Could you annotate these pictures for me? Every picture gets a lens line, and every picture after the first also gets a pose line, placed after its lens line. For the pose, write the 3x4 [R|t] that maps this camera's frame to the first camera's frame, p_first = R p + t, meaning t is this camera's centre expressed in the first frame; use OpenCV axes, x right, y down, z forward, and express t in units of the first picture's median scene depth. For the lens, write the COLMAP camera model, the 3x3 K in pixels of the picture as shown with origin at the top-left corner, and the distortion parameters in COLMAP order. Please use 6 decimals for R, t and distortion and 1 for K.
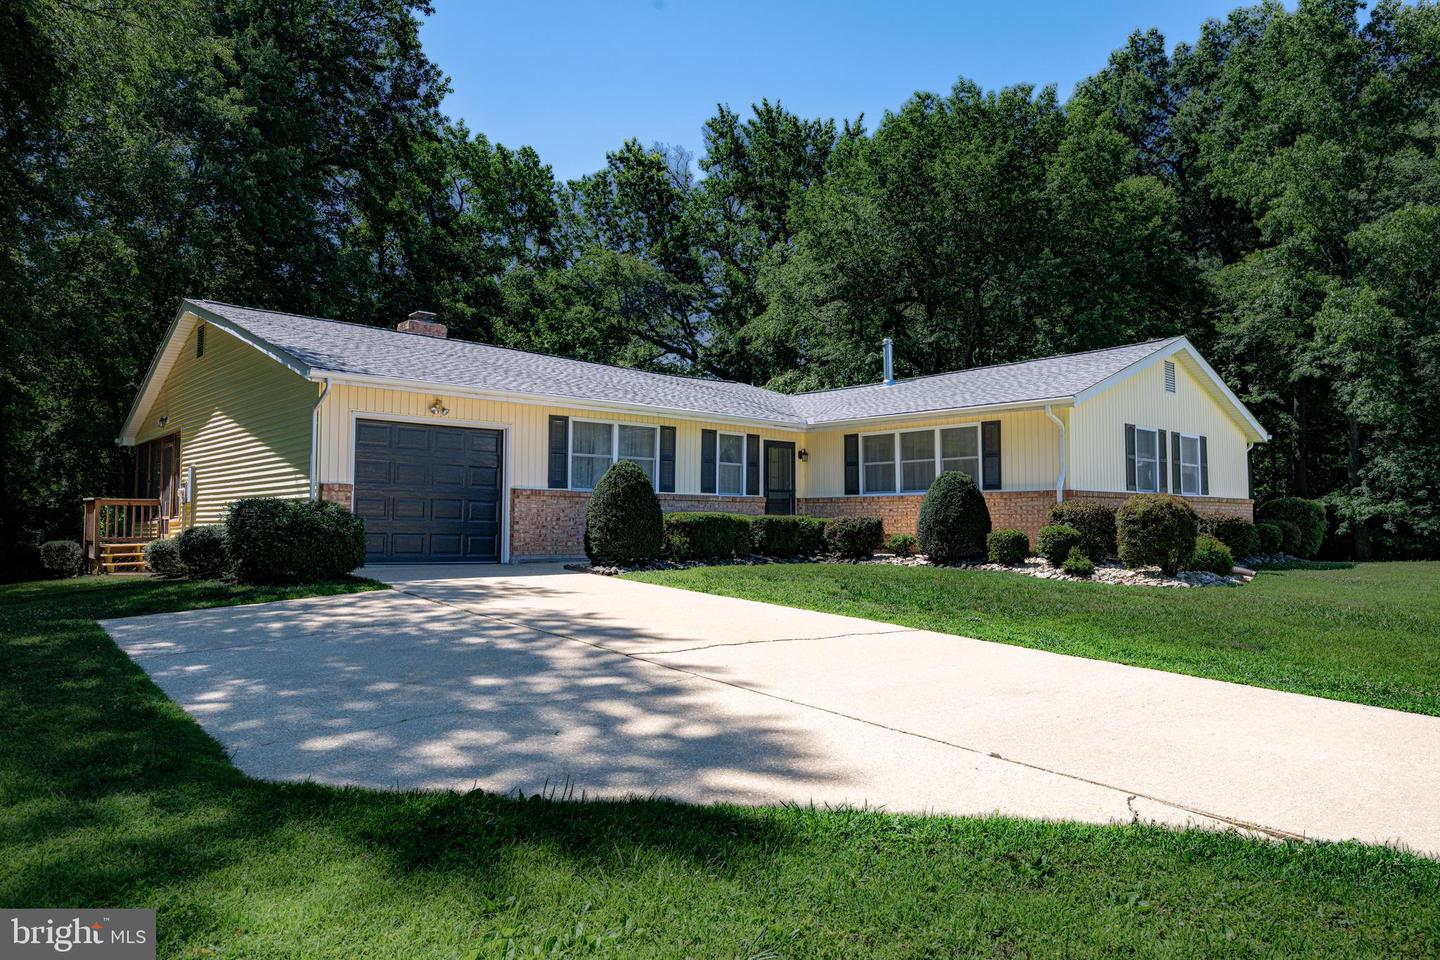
lens RADIAL K [[932.2, 0, 729.8], [0, 932.2, 485.5], [0, 0, 1]] dist [-0.020947, -0.002038]
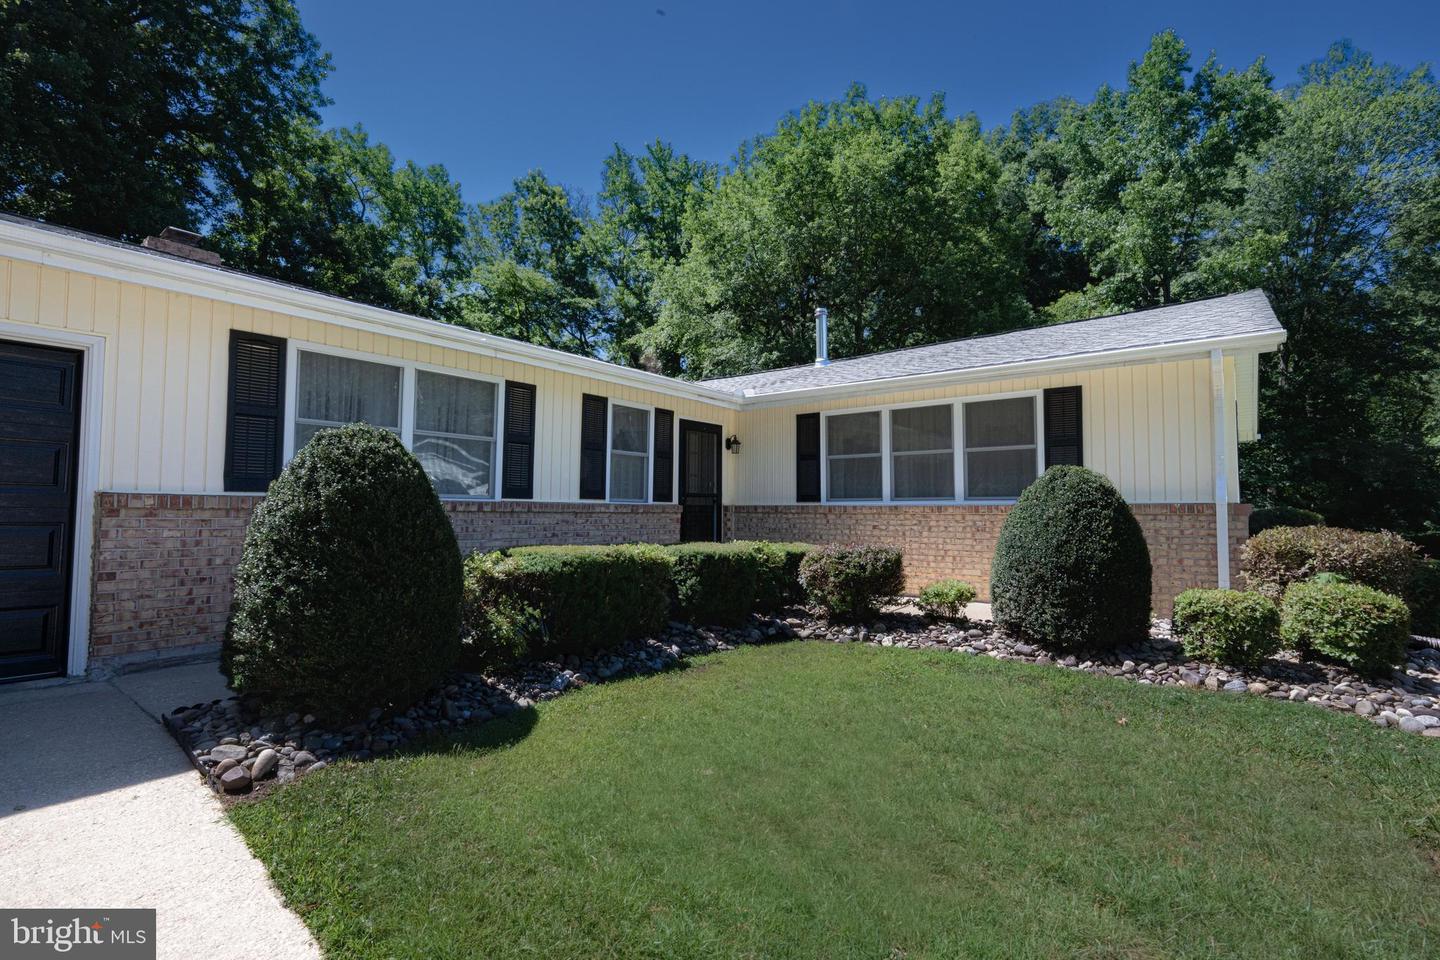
lens RADIAL K [[673.6, 0, 729.9], [0, 673.6, 479.5], [0, 0, 1]] dist [-0.001524, 0.000426]
pose [[0.986849, 0.011539, 0.161231, -0.005074], [-0.010812, 0.999927, -0.005382, -0.003120], [-0.161282, 0.003568, 0.986902, 0.503429]]
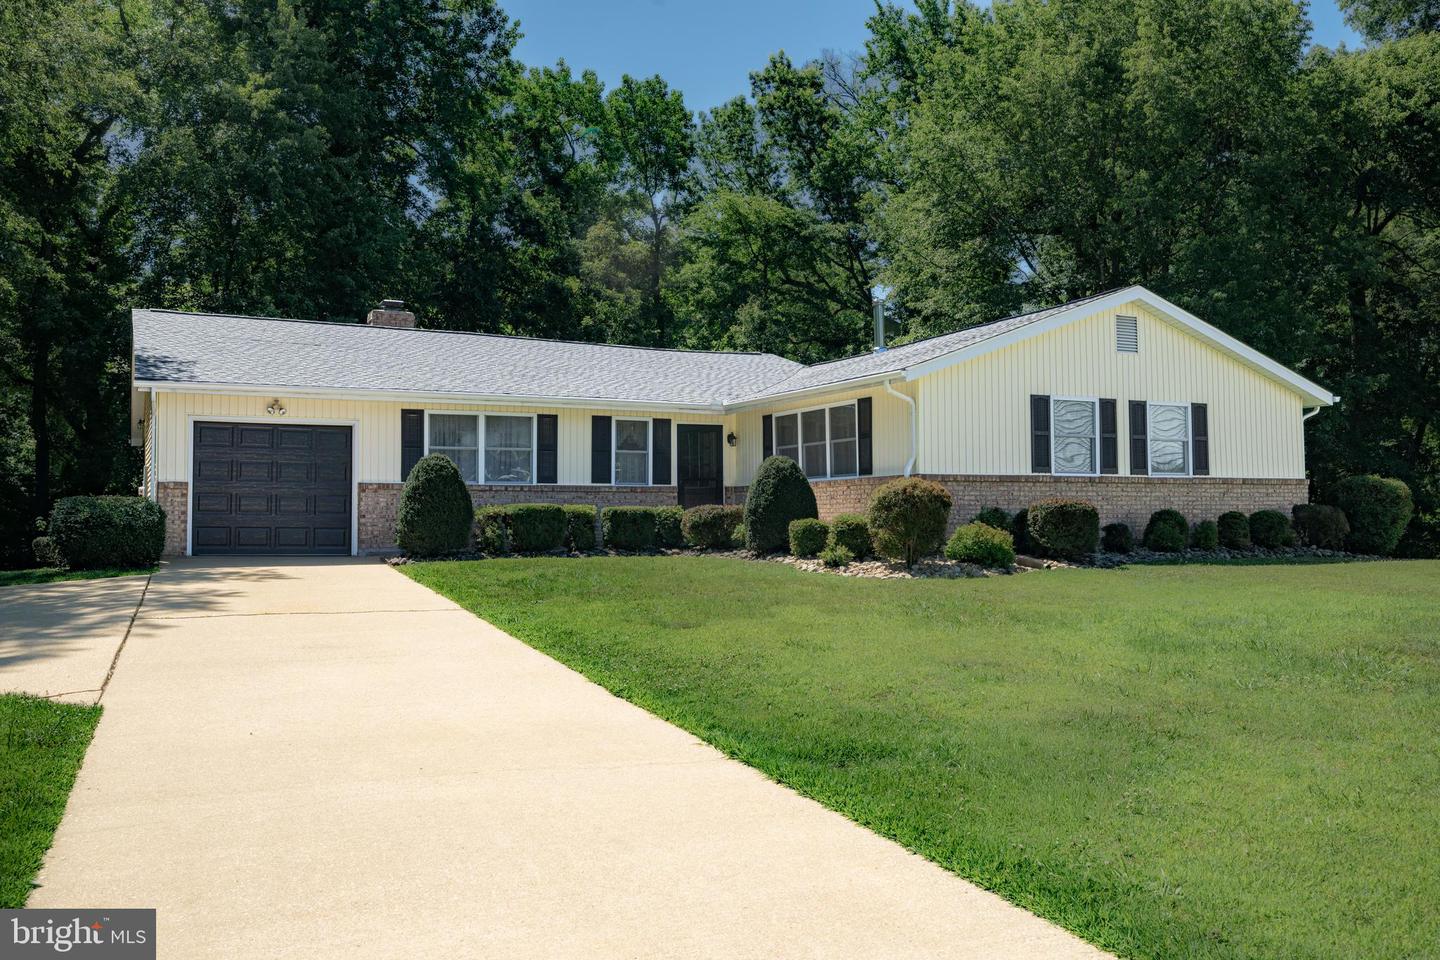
lens RADIAL K [[1187.3, 0, 721.3], [0, 1187.3, 477.4], [0, 0, 1]] dist [-0.014887, 0.021509]
pose [[0.962308, -0.017452, -0.271402, 0.384008], [0.019551, 0.999796, 0.005030, -0.001225], [0.271259, -0.010147, 0.962453, -0.112768]]
